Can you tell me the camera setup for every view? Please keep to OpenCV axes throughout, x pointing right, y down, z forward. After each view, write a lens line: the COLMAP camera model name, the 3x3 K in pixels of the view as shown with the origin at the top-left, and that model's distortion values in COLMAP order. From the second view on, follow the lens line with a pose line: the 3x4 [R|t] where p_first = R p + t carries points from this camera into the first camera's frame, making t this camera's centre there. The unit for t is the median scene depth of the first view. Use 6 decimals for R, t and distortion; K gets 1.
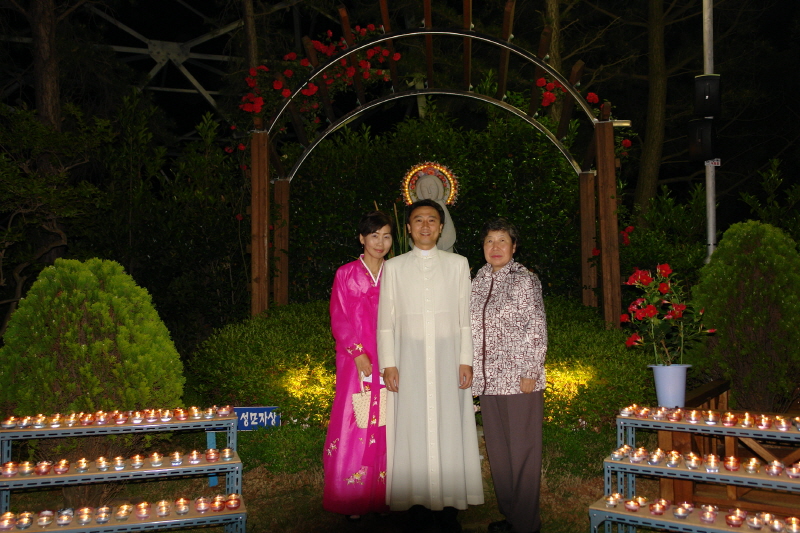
lens RADIAL K [[791.8, 0, 398.6], [0, 791.8, 267.2], [0, 0, 1]] dist [-0.030197, 0.109355]
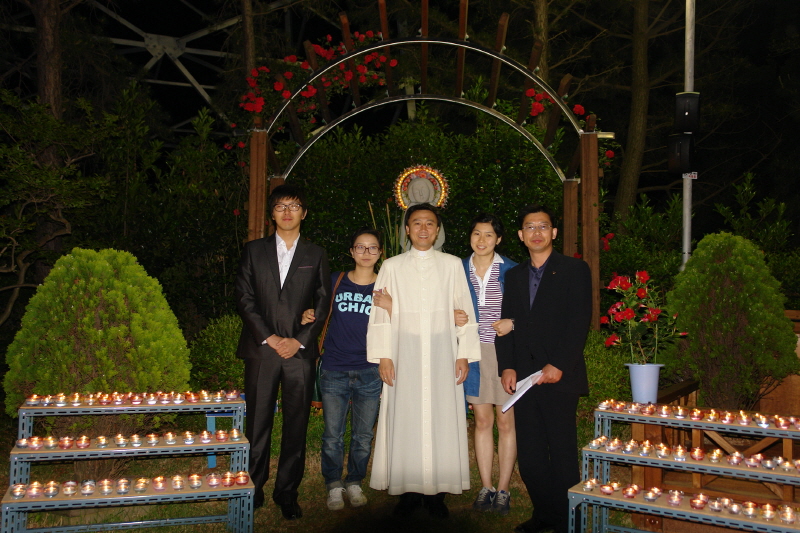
lens RADIAL K [[794.4, 0, 398.9], [0, 794.4, 267.5], [0, 0, 1]] dist [-0.031736, 0.118841]
pose [[0.999090, 0.031019, 0.029266, -0.018202], [-0.031147, 0.999507, 0.003919, -0.001599], [-0.029130, -0.004827, 0.999564, -0.047476]]
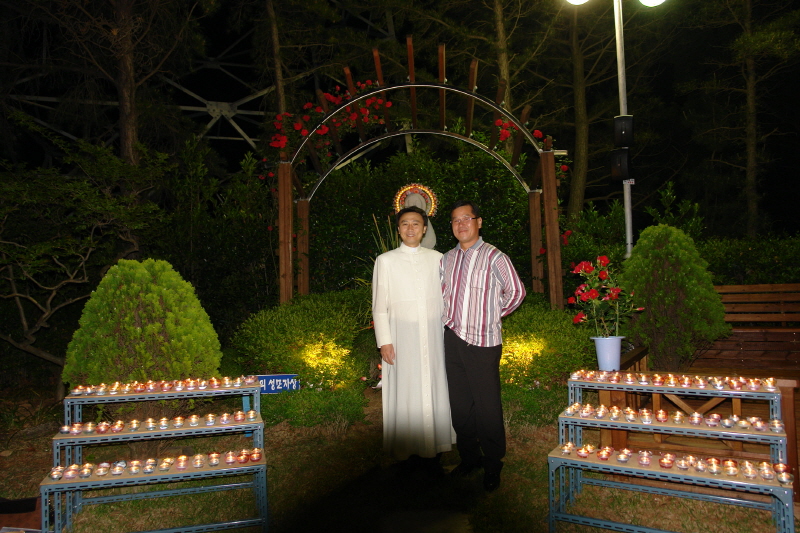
lens RADIAL K [[566.3, 0, 400.0], [0, 566.3, 266.5], [0, 0, 1]] dist [-0.102142, 0.070943]
pose [[0.999864, -0.014491, 0.007871, 0.005381], [0.014514, 0.999890, -0.002971, 0.006231], [-0.007827, 0.003084, 0.999965, 0.071817]]
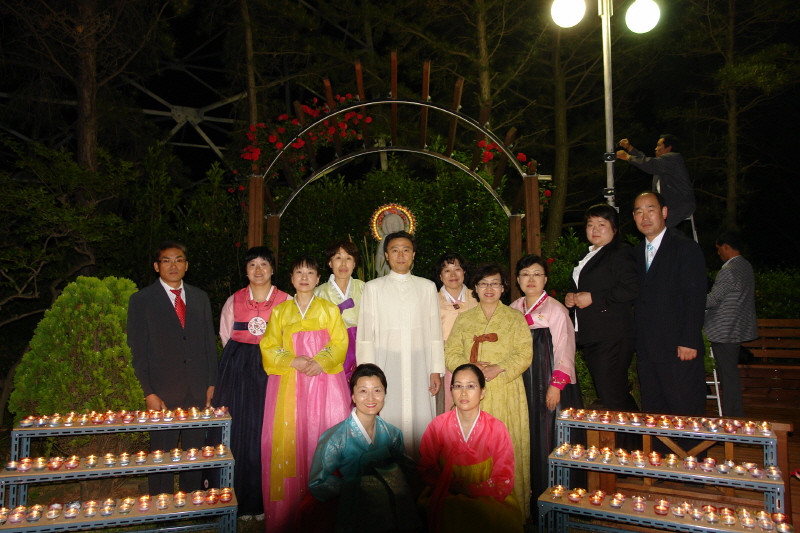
lens RADIAL K [[591.4, 0, 400.0], [0, 591.4, 266.5], [0, 0, 1]] dist [-0.094238, 0.073508]
pose [[0.997495, 0.018611, 0.068248, -0.012586], [-0.016307, 0.999284, -0.034152, -0.002377], [-0.068835, 0.032954, 0.997084, 0.076678]]
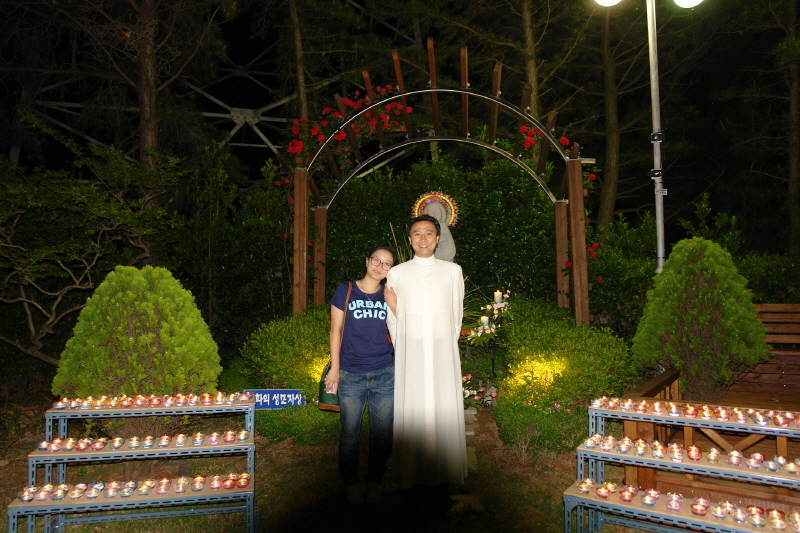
lens RADIAL K [[564.0, 0, 399.7], [0, 564.0, 266.1], [0, 0, 1]] dist [-0.102056, 0.069883]
pose [[0.999000, 0.002645, -0.044636, 0.024490], [-0.003592, 0.999770, -0.021147, 0.003990], [0.044570, 0.021286, 0.998779, 0.112657]]
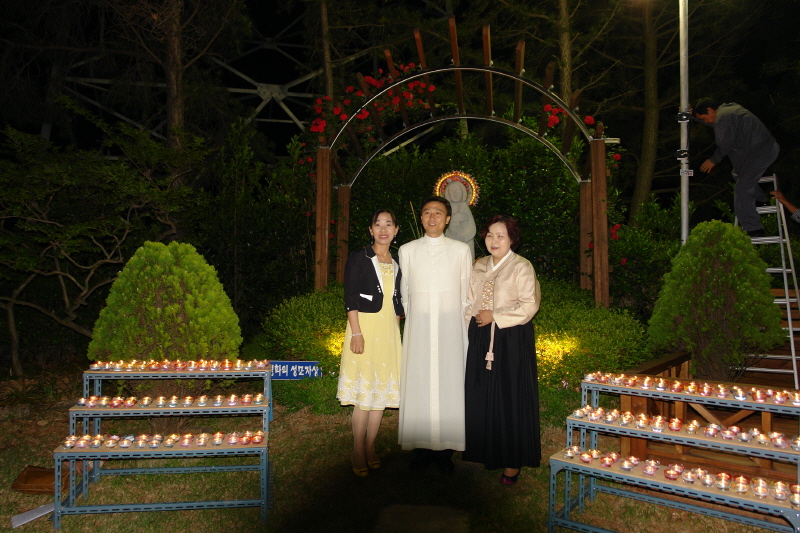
lens RADIAL K [[592.4, 0, 399.1], [0, 592.4, 267.2], [0, 0, 1]] dist [-0.095432, 0.076438]
pose [[0.994185, 0.018892, -0.106020, 0.053191], [-0.017252, 0.999717, 0.016357, 0.005724], [0.106299, -0.014433, 0.994229, 0.059836]]
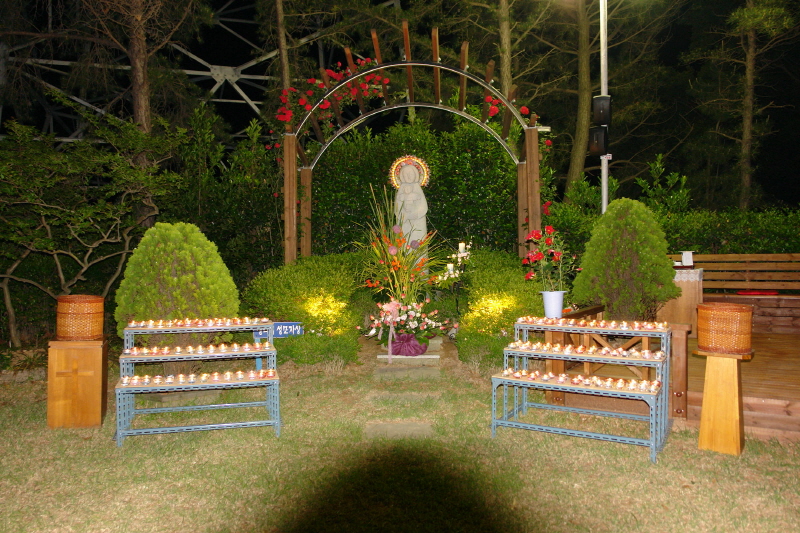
lens RADIAL K [[620.6, 0, 400.6], [0, 620.6, 269.1], [0, 0, 1]] dist [-0.087588, 0.078297]
pose [[0.999978, 0.001370, -0.006454, 0.032025], [-0.001002, 0.998387, 0.056775, 0.007295], [0.006521, -0.056767, 0.998366, -0.123175]]
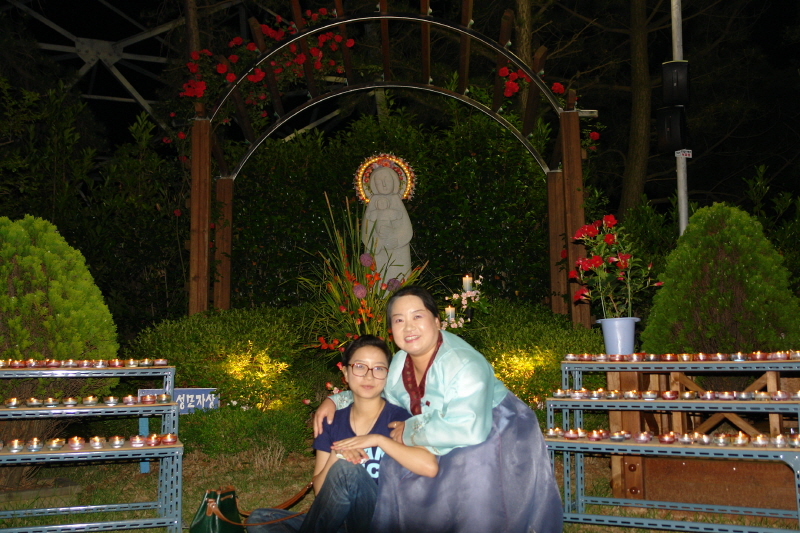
lens RADIAL K [[941.8, 0, 399.9], [0, 941.8, 270.3], [0, 0, 1]] dist [0.007012, 0.135015]
pose [[0.999253, 0.004320, 0.038414, 0.015613], [-0.001367, 0.997063, -0.076574, 0.092360], [-0.038632, 0.076464, 0.996324, -0.099575]]
